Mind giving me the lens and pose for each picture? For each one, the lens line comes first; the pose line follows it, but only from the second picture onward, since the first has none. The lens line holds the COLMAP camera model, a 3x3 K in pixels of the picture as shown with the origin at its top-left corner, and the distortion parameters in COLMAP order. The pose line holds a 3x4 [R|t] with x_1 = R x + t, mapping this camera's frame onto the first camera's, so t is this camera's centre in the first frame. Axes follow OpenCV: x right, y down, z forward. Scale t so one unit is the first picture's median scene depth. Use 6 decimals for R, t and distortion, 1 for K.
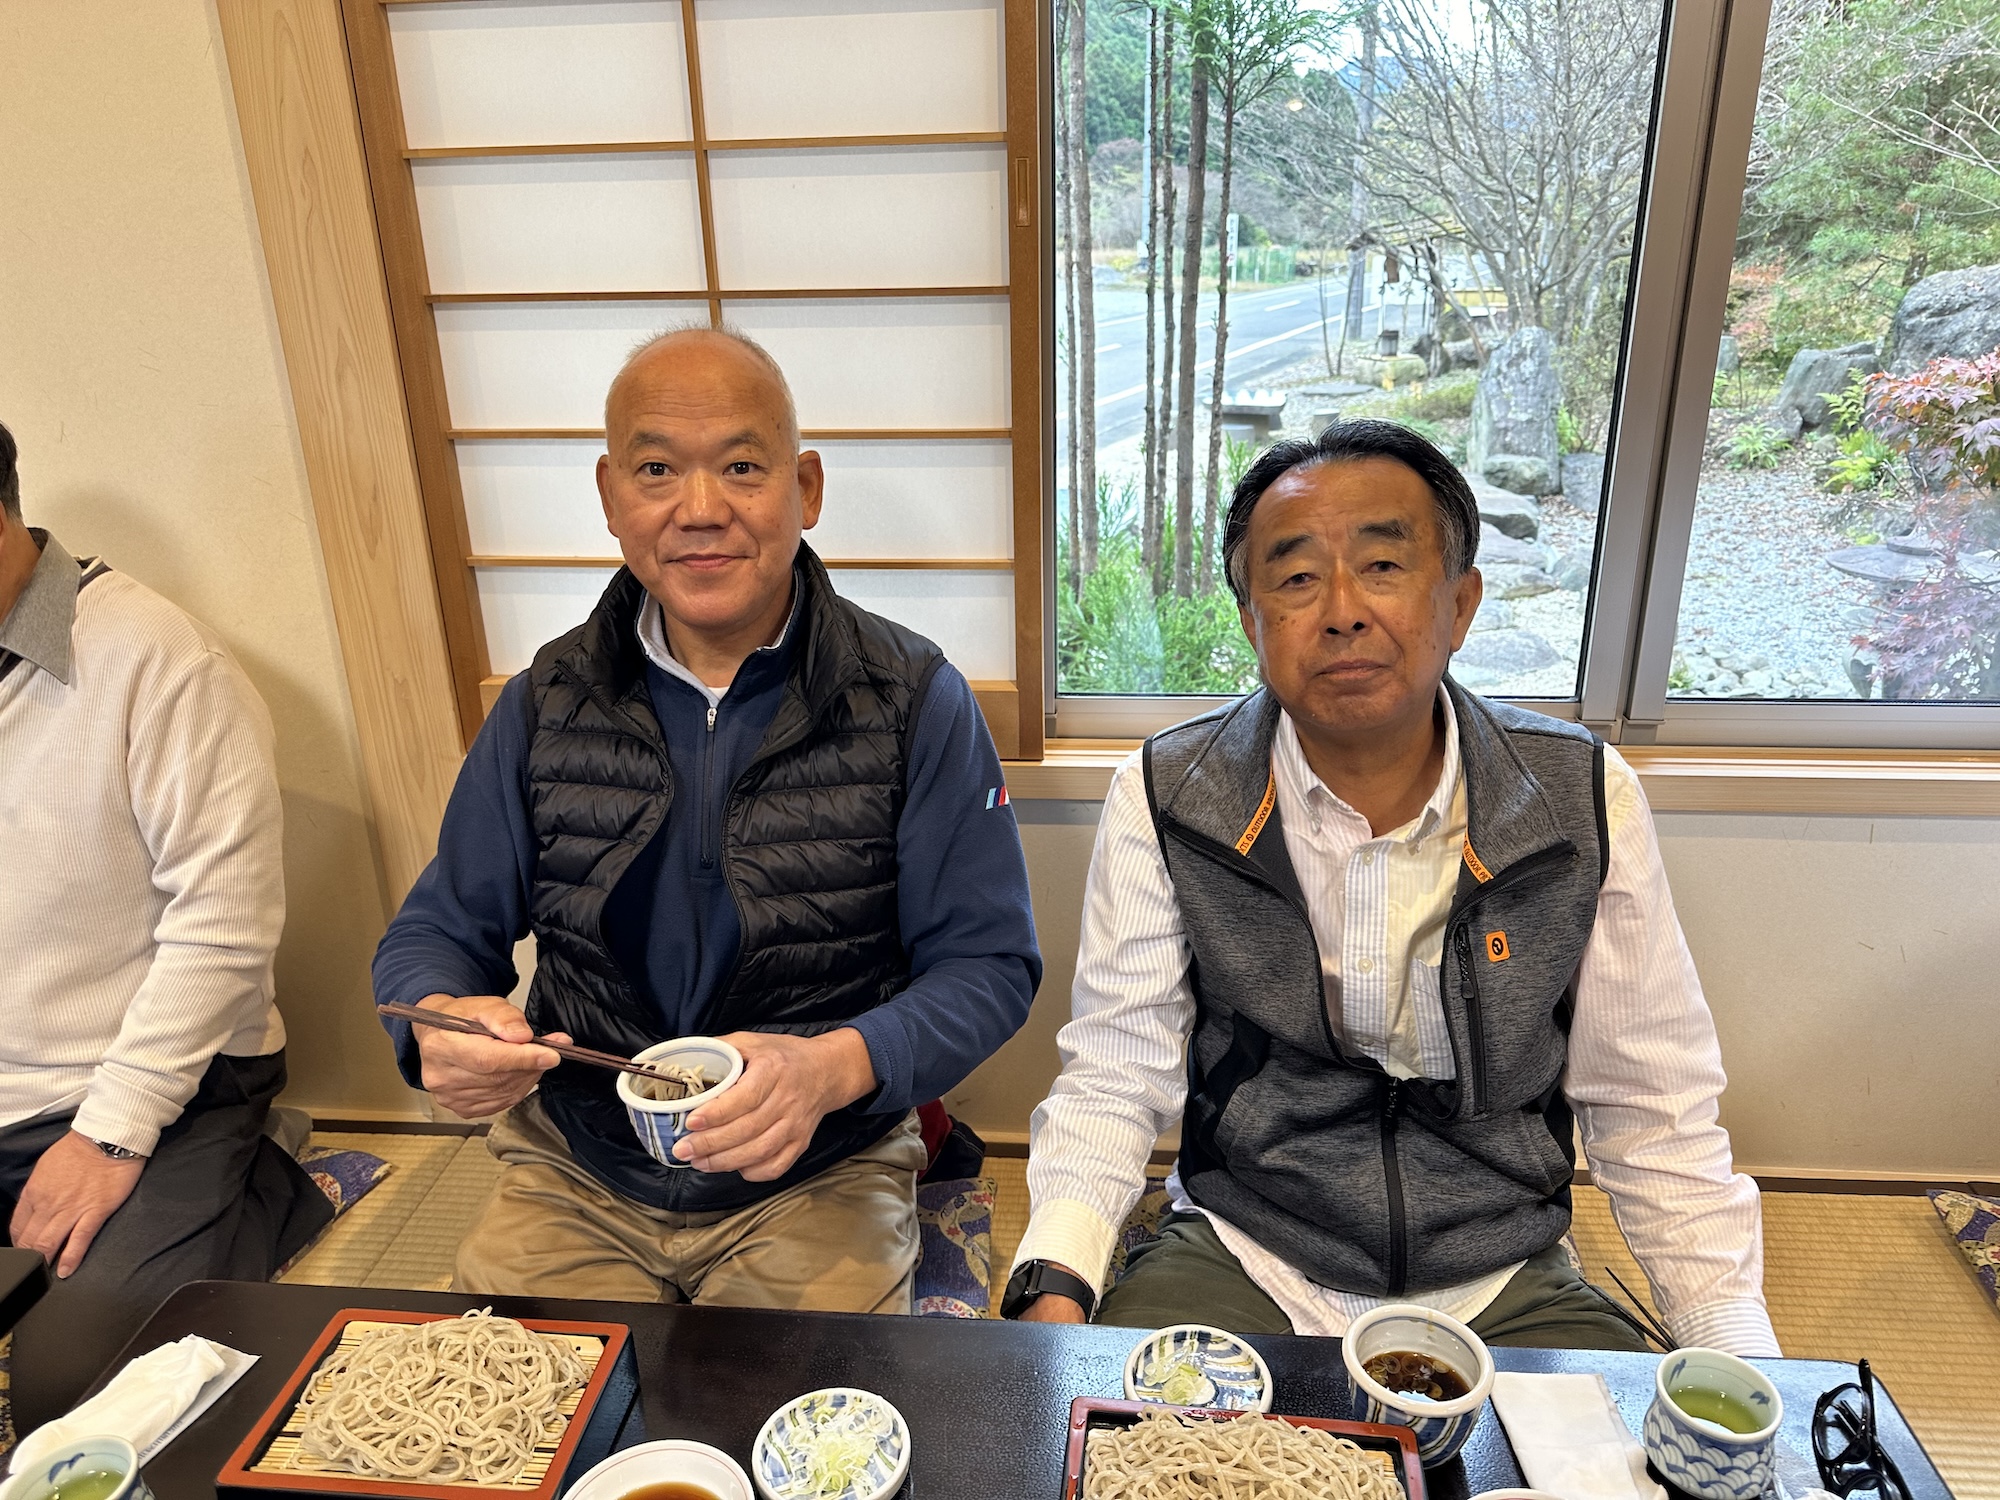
lens RADIAL K [[1413.7, 0, 1007.7], [0, 1413.7, 750.0], [0, 0, 1]] dist [0.034322, -0.042842]
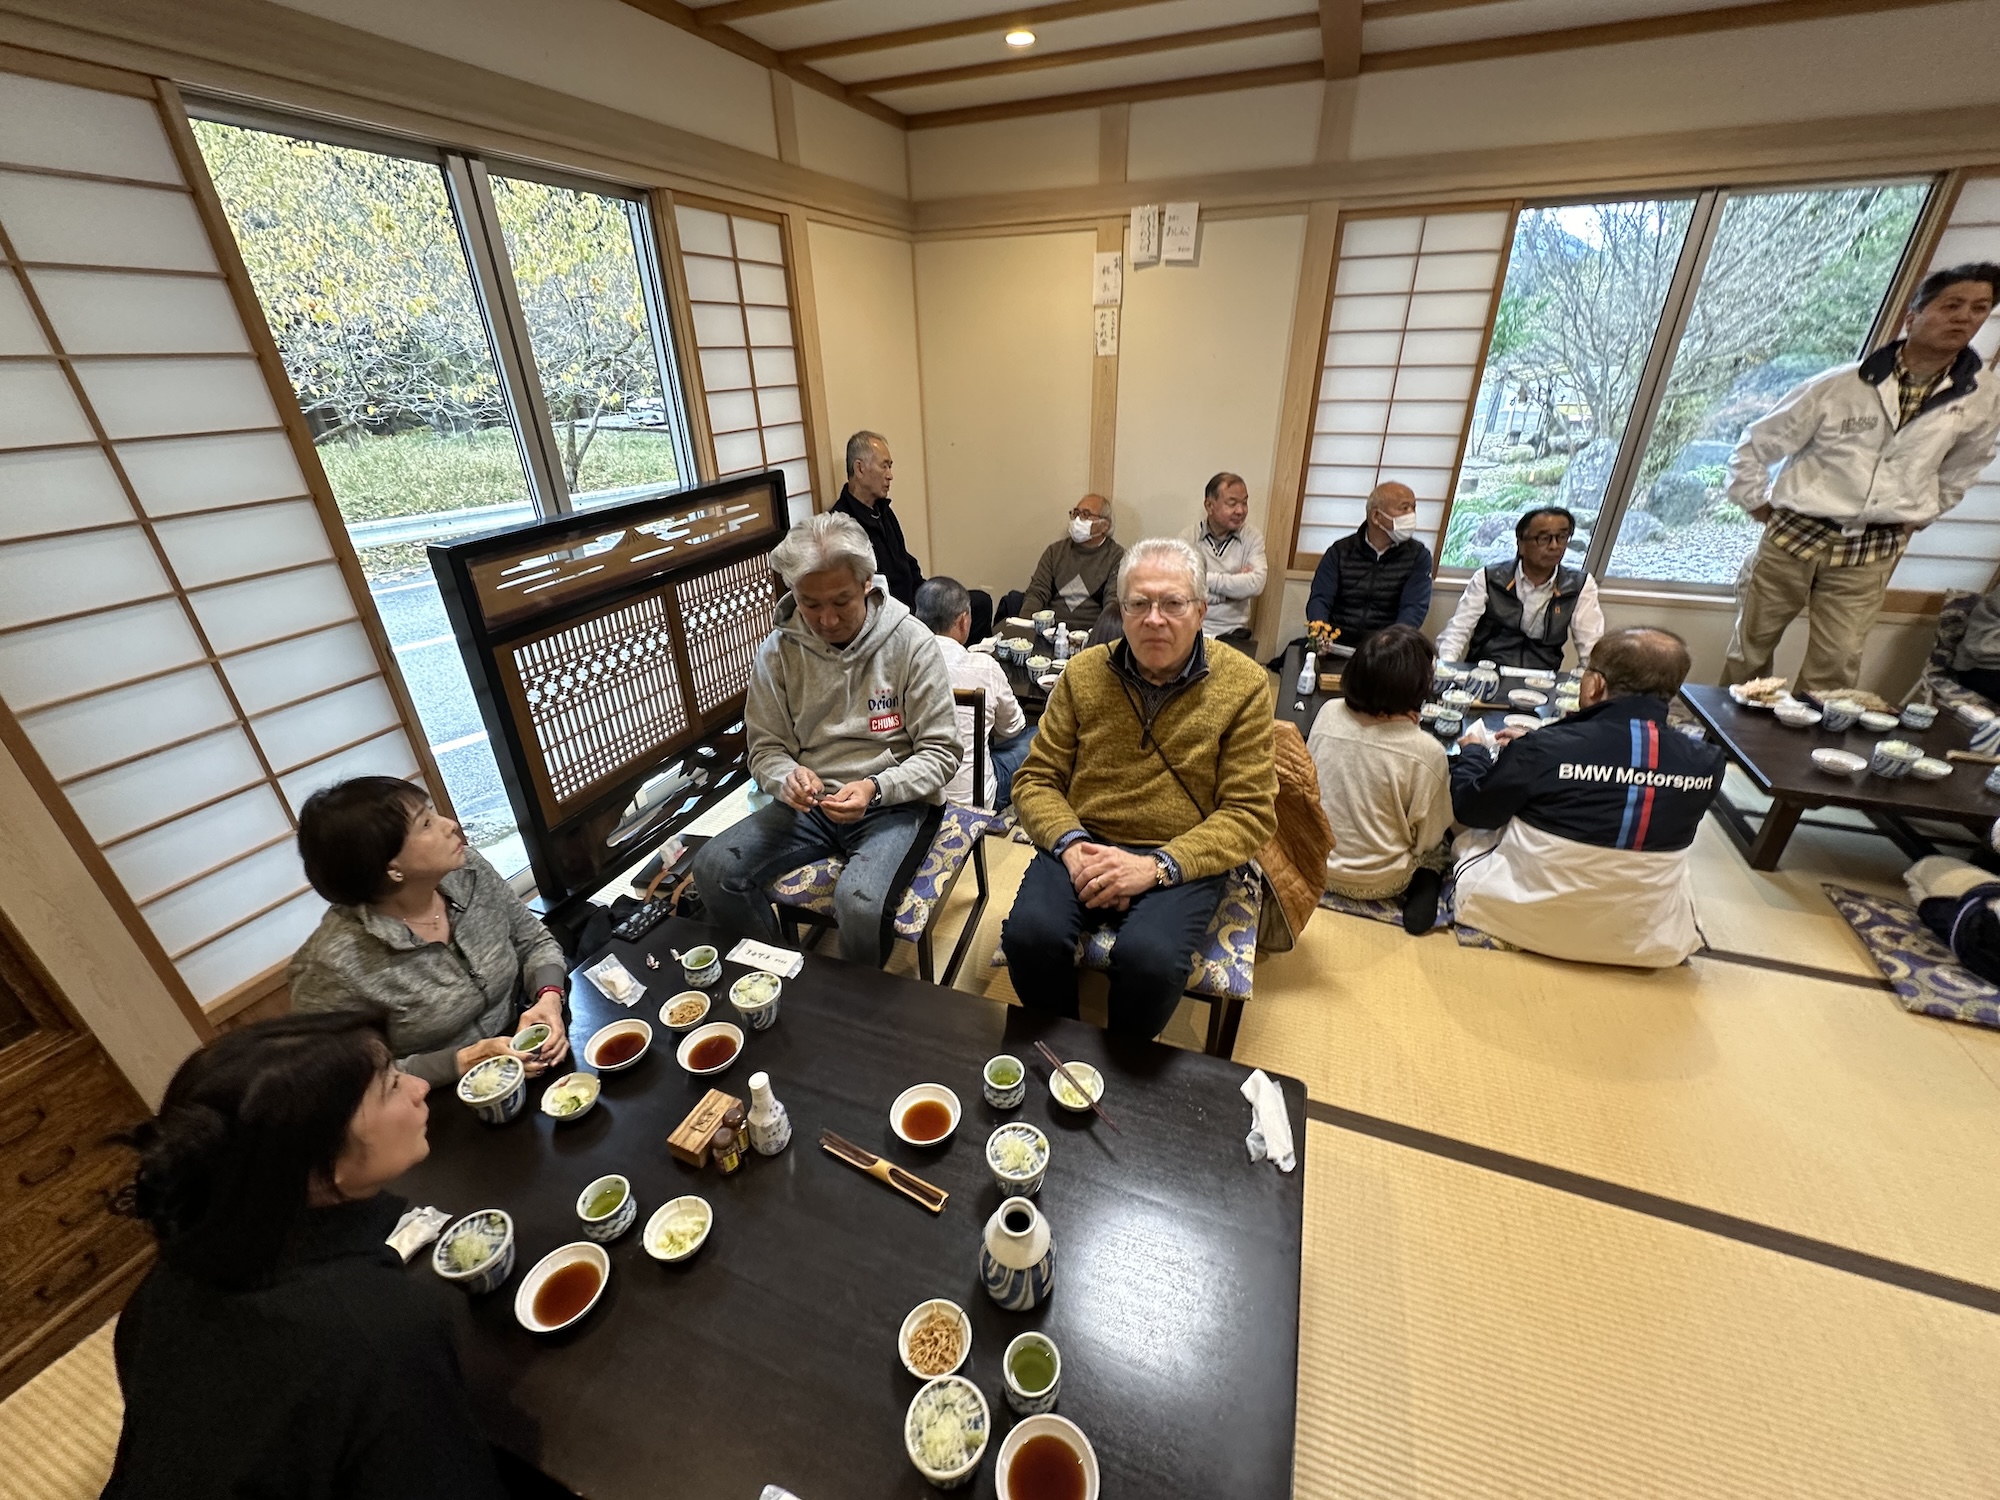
lens RADIAL K [[799.8, 0, 1002.7], [0, 799.8, 758.3], [0, 0, 1]] dist [0.000065, -0.001220]
pose [[0.962857, 0.127400, -0.238067, -0.089042], [-0.096454, 0.985803, 0.137438, 0.047667], [0.252197, -0.109371, 0.961475, -0.251834]]
